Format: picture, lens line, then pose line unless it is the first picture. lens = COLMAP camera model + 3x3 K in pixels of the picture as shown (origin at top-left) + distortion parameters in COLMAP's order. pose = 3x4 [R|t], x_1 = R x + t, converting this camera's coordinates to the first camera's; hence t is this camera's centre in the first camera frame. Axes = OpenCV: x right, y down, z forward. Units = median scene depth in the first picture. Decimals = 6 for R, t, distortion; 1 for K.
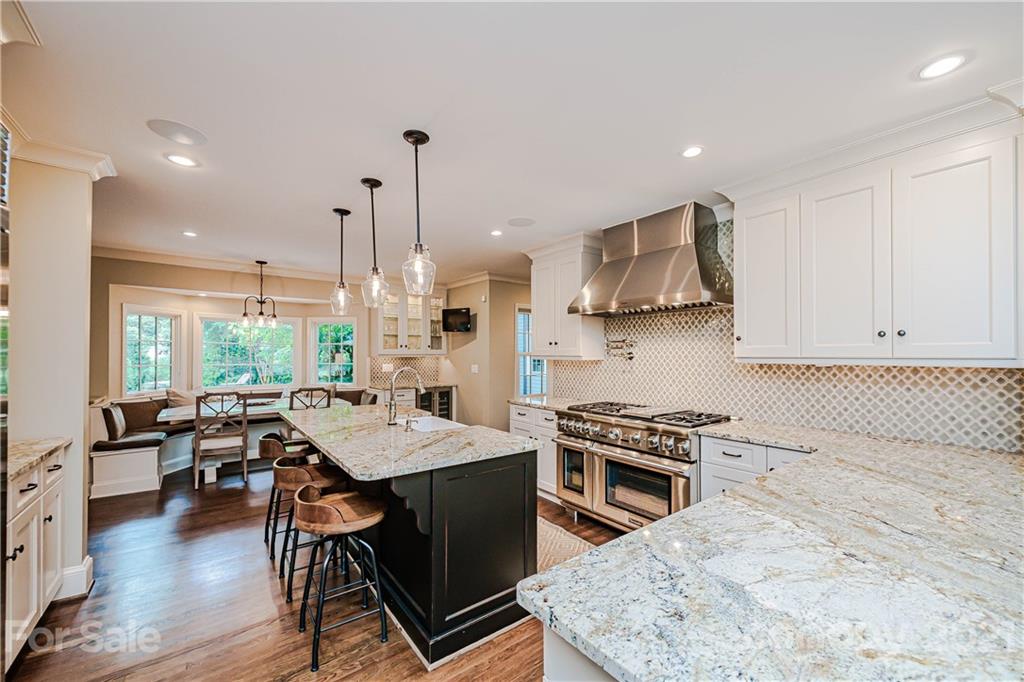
lens RADIAL K [[405.2, 0, 507.7], [0, 405.2, 349.0], [0, 0, 1]] dist [0.009616, -0.000907]
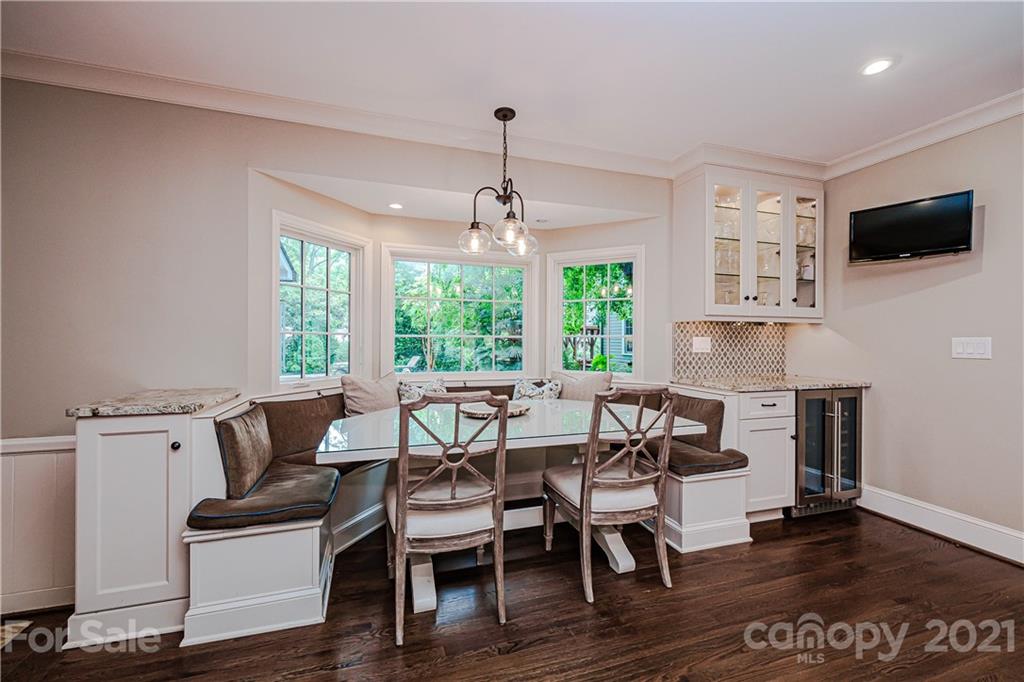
lens RADIAL K [[405.2, 0, 506.9], [0, 405.2, 340.1], [0, 0, 1]] dist [0.009616, -0.000907]
pose [[0.944298, 0.004790, -0.329058, -0.313860], [0.000136, 0.999888, 0.014944, 0.029067], [0.329093, -0.014156, 0.944191, 0.389775]]
